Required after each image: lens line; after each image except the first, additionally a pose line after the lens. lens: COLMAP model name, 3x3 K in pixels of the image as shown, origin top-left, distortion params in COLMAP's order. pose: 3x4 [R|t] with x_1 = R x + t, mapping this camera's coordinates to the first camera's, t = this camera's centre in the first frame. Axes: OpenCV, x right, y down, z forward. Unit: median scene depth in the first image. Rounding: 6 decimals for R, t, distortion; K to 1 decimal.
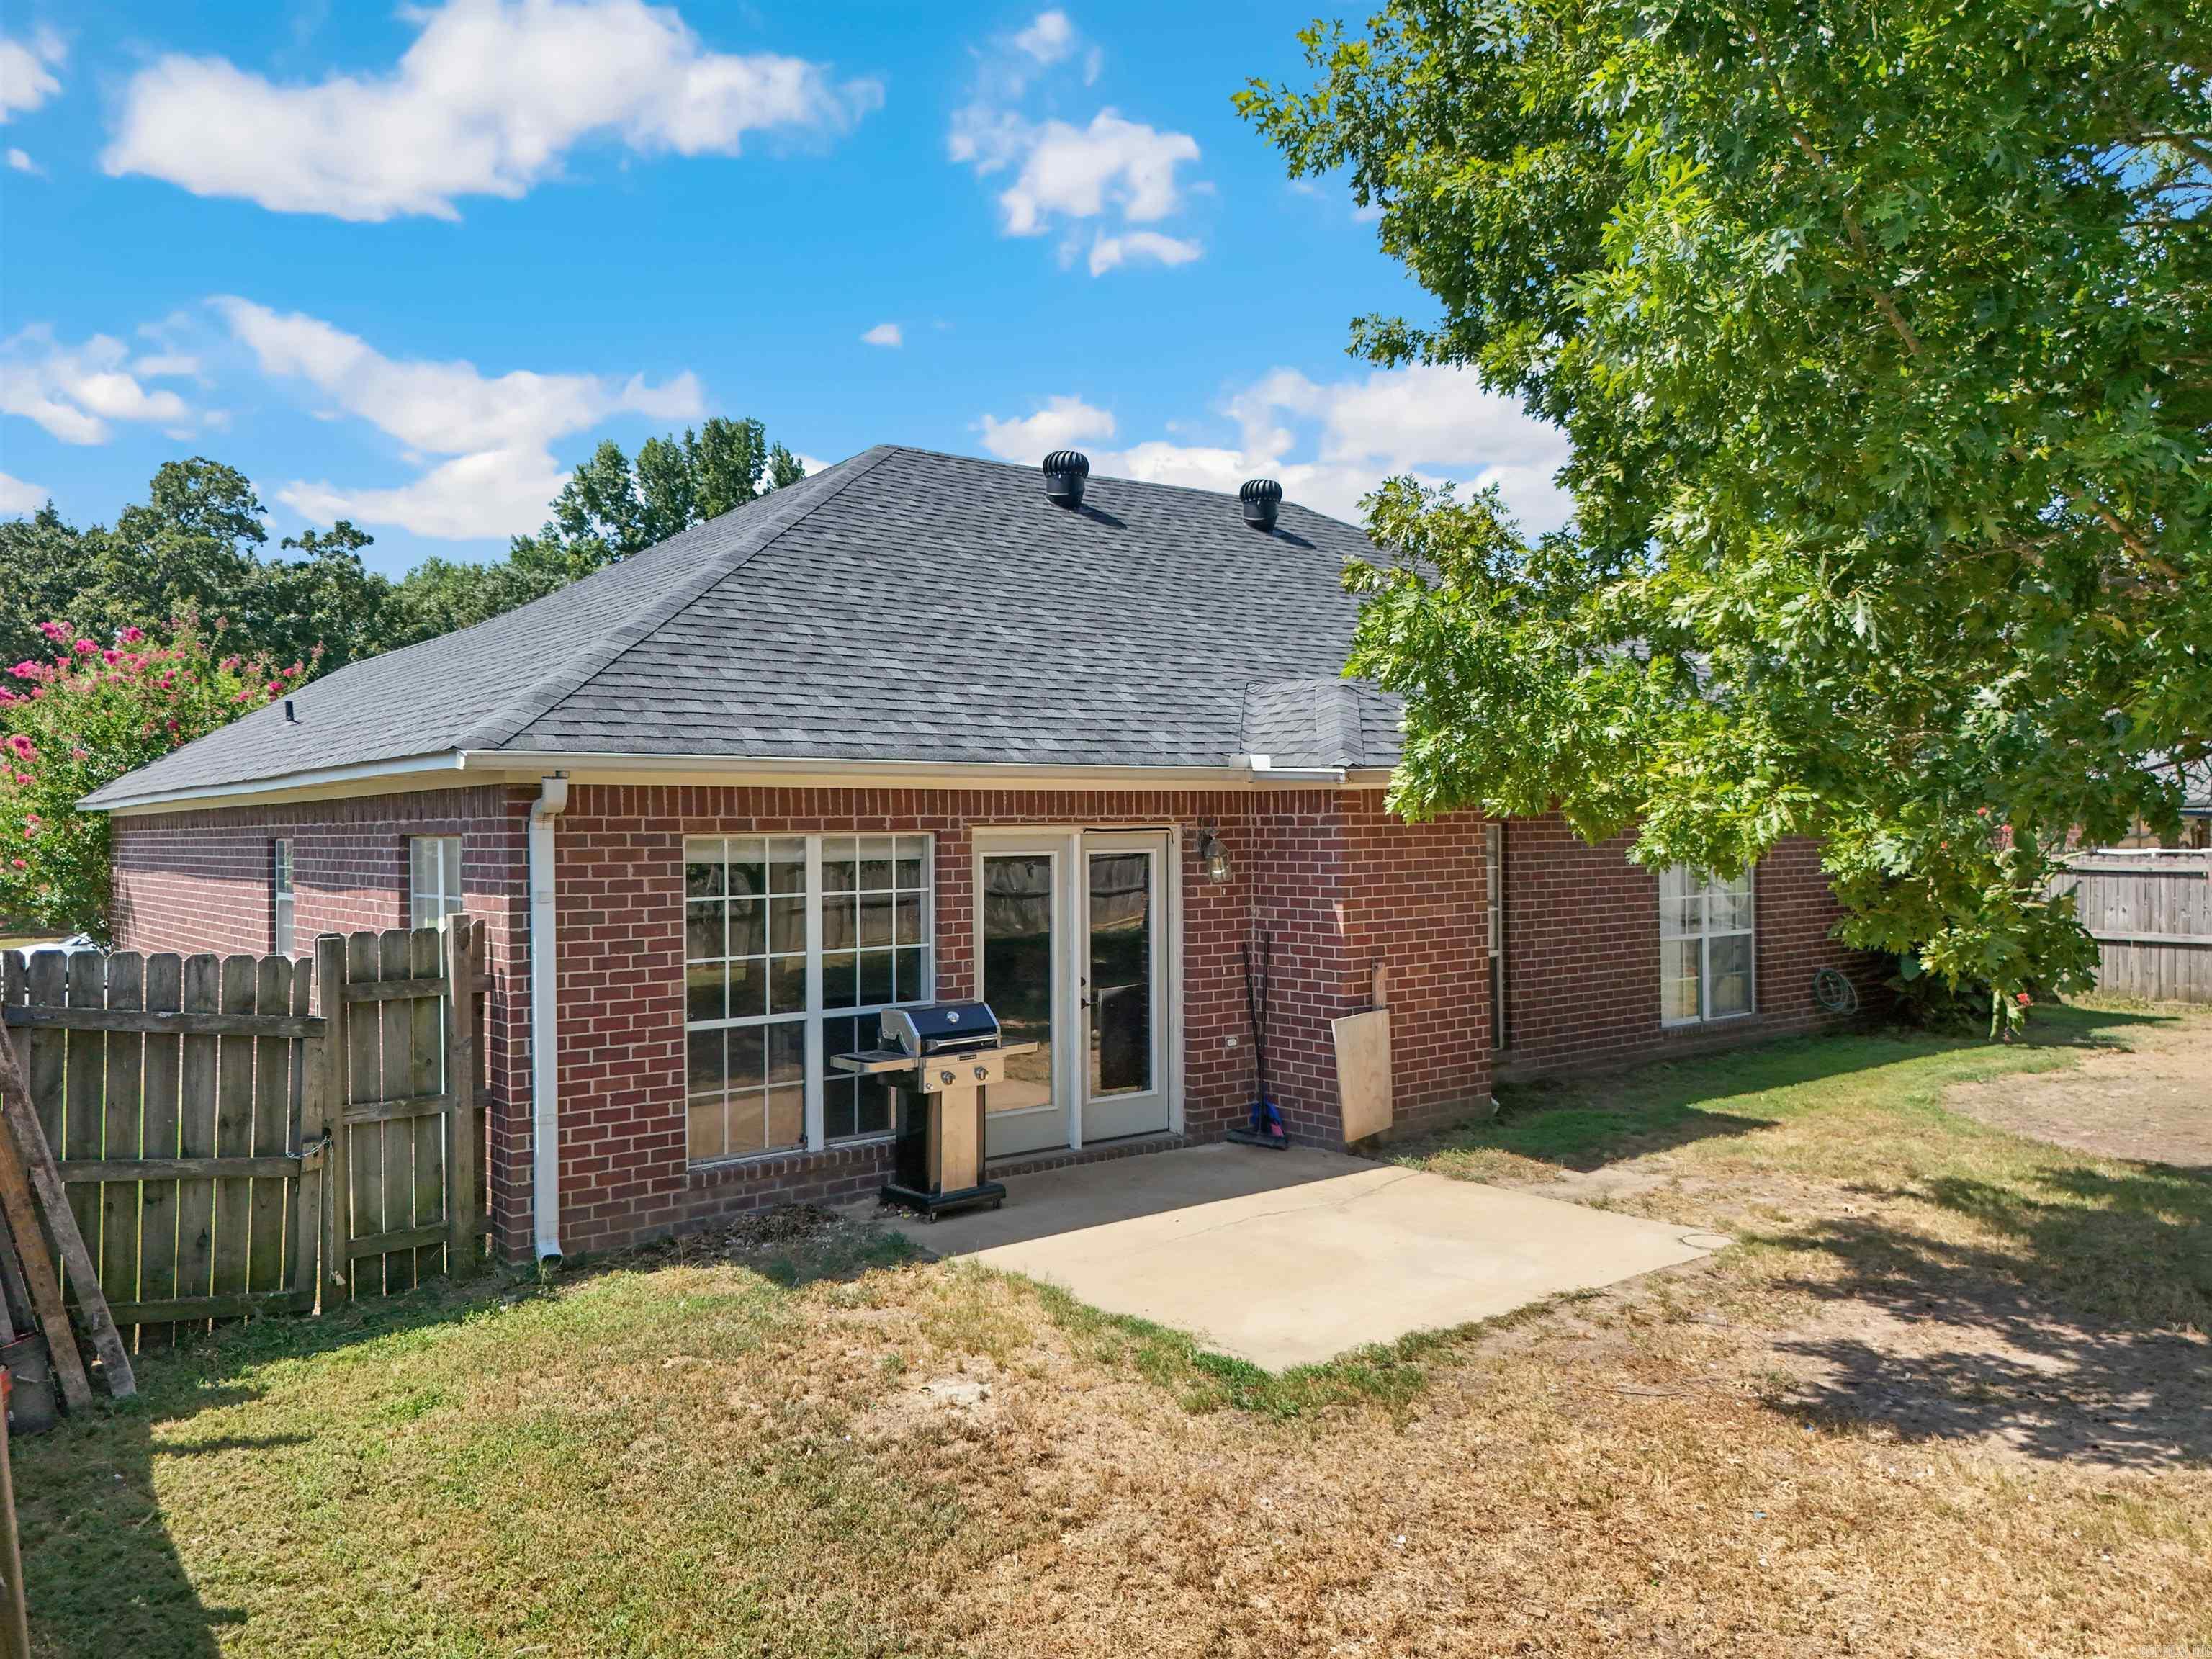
lens RADIAL K [[1617.6, 0, 1110.8], [0, 1617.6, 831.7], [0, 0, 1]] dist [0.051563, -0.036593]
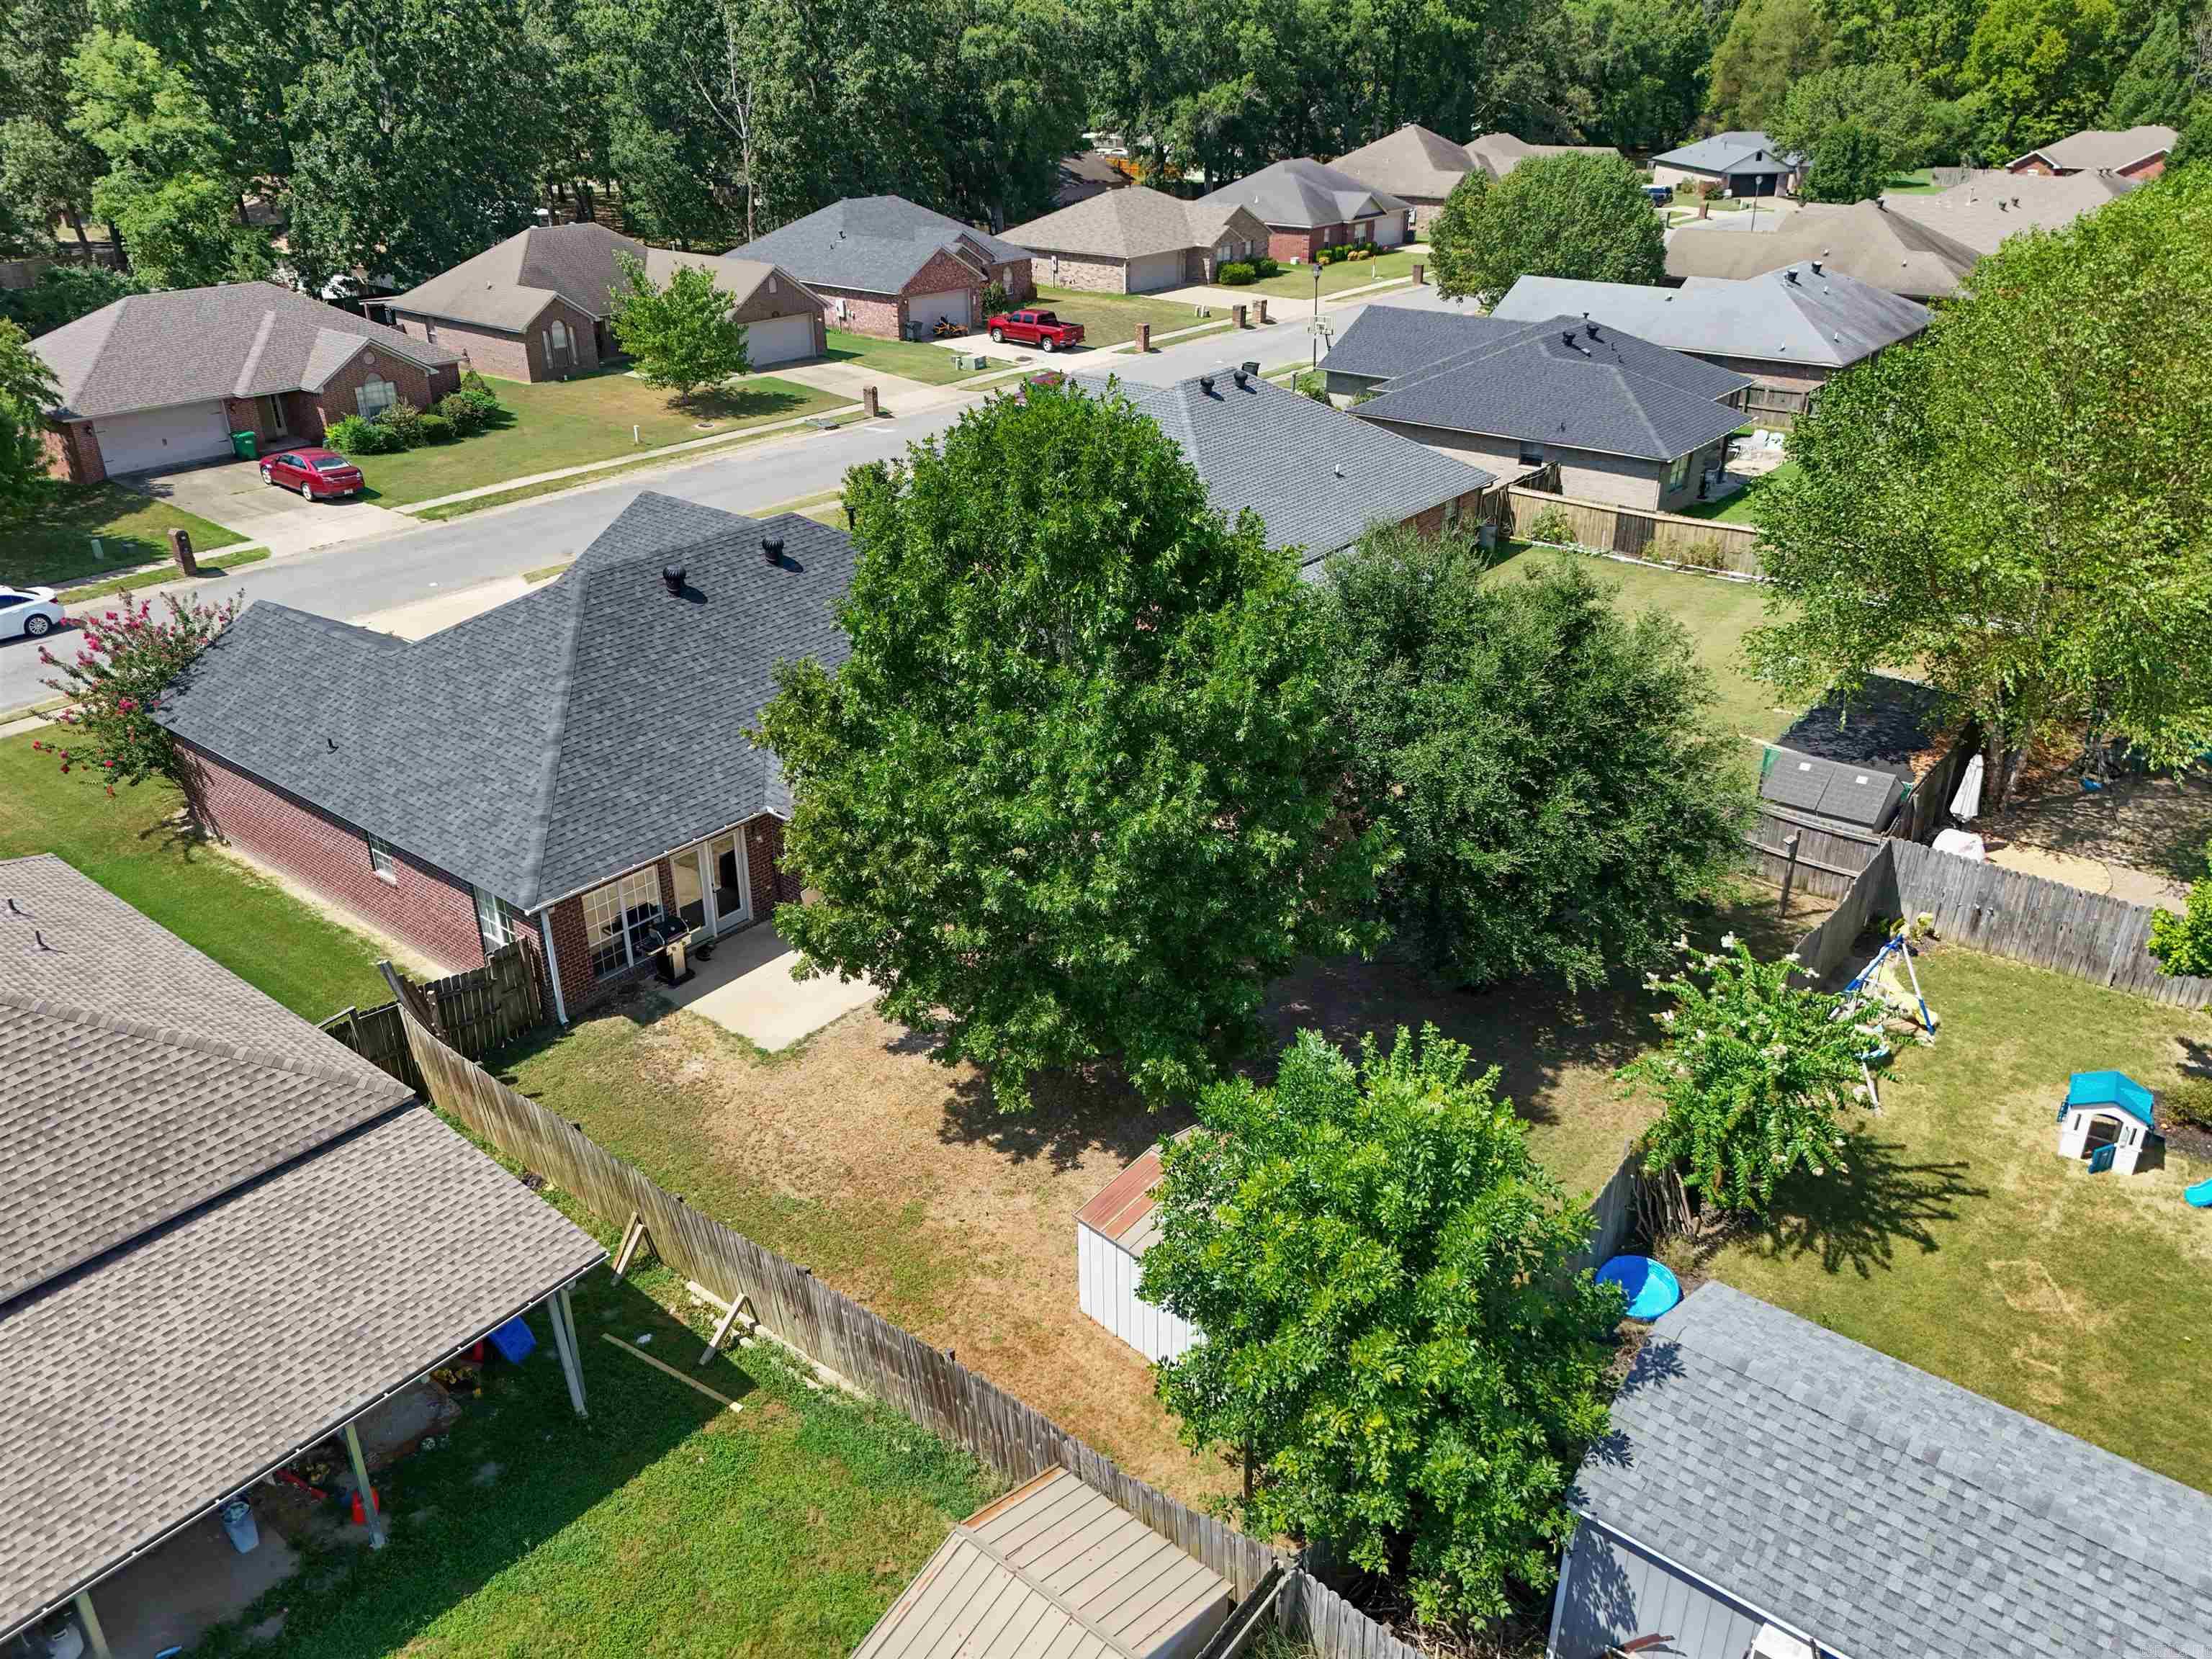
lens RADIAL K [[1617.6, 0, 1110.8], [0, 1617.6, 831.7], [0, 0, 1]] dist [0.051563, -0.036593]
pose [[0.974766, -0.088578, 0.204901, 0.114818], [-0.011887, 0.896003, 0.443889, -1.649503], [-0.222911, -0.435124, 0.872341, -2.102573]]
